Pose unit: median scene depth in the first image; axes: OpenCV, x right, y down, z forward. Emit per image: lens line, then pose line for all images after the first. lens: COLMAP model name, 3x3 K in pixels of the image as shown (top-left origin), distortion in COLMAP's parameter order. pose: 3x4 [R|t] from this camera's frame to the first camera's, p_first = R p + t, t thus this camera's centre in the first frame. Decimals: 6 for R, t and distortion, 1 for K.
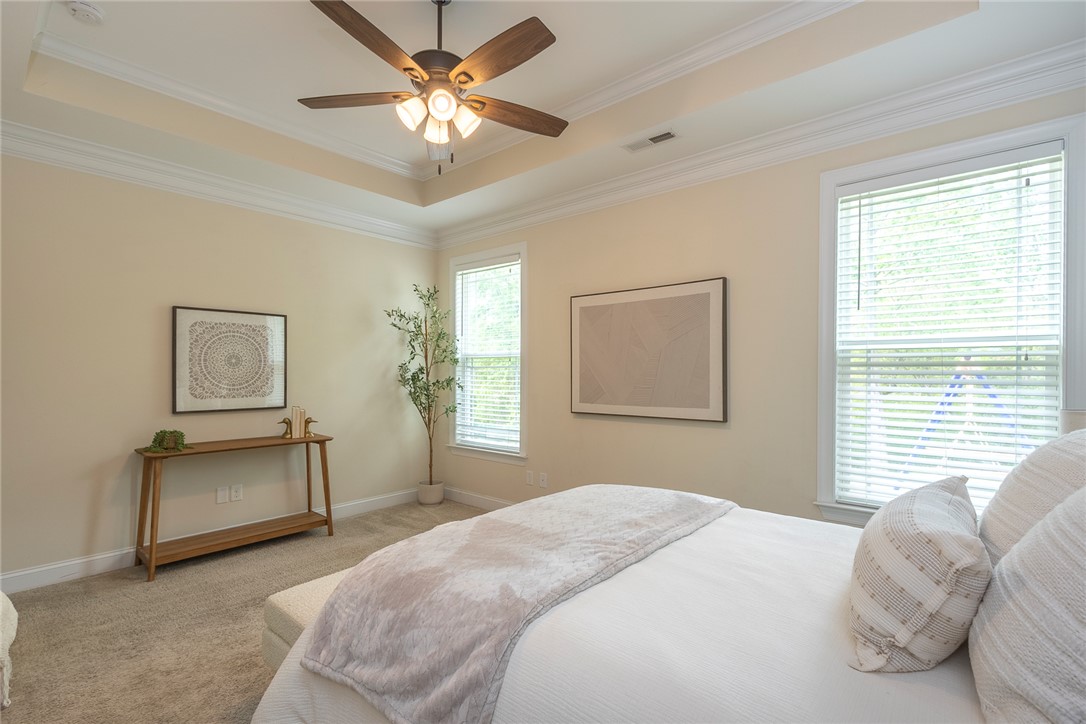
lens RADIAL K [[502.5, 0, 544.5], [0, 502.5, 370.2], [0, 0, 1]] dist [0.004078, -0.000137]
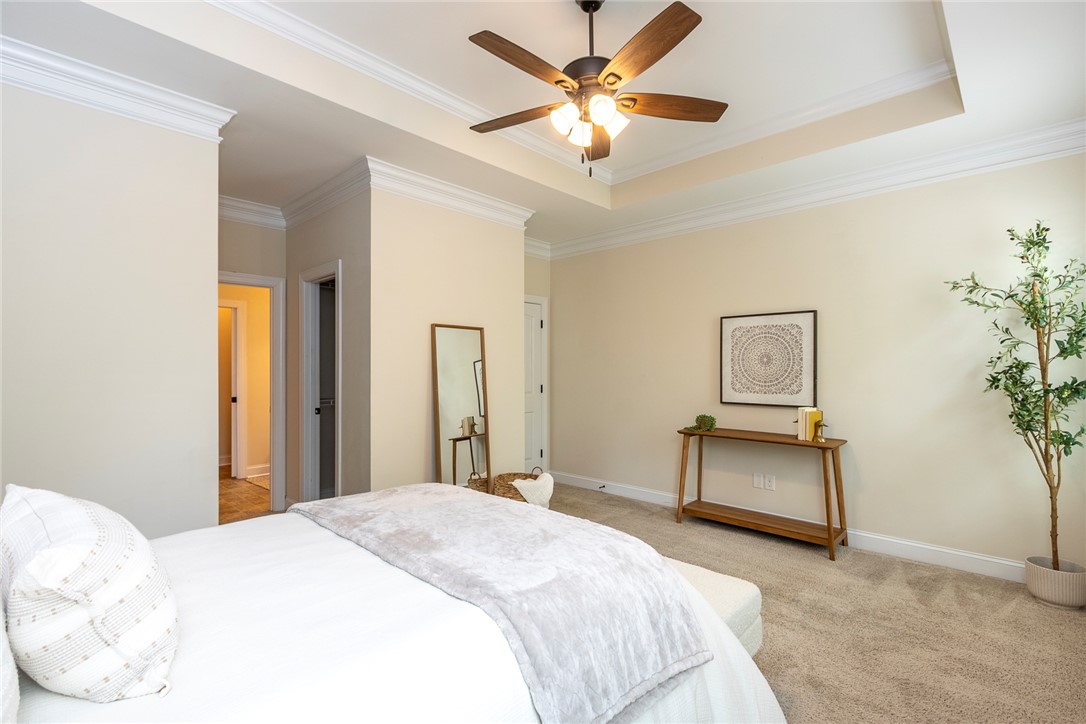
lens RADIAL K [[502.5, 0, 542.8], [0, 502.5, 364.6], [0, 0, 1]] dist [0.004078, -0.000137]
pose [[-0.058796, -0.007048, -0.998245, 0.492949], [0.004480, 0.999963, -0.007324, -0.002527], [0.998260, -0.004903, -0.058763, 0.582626]]
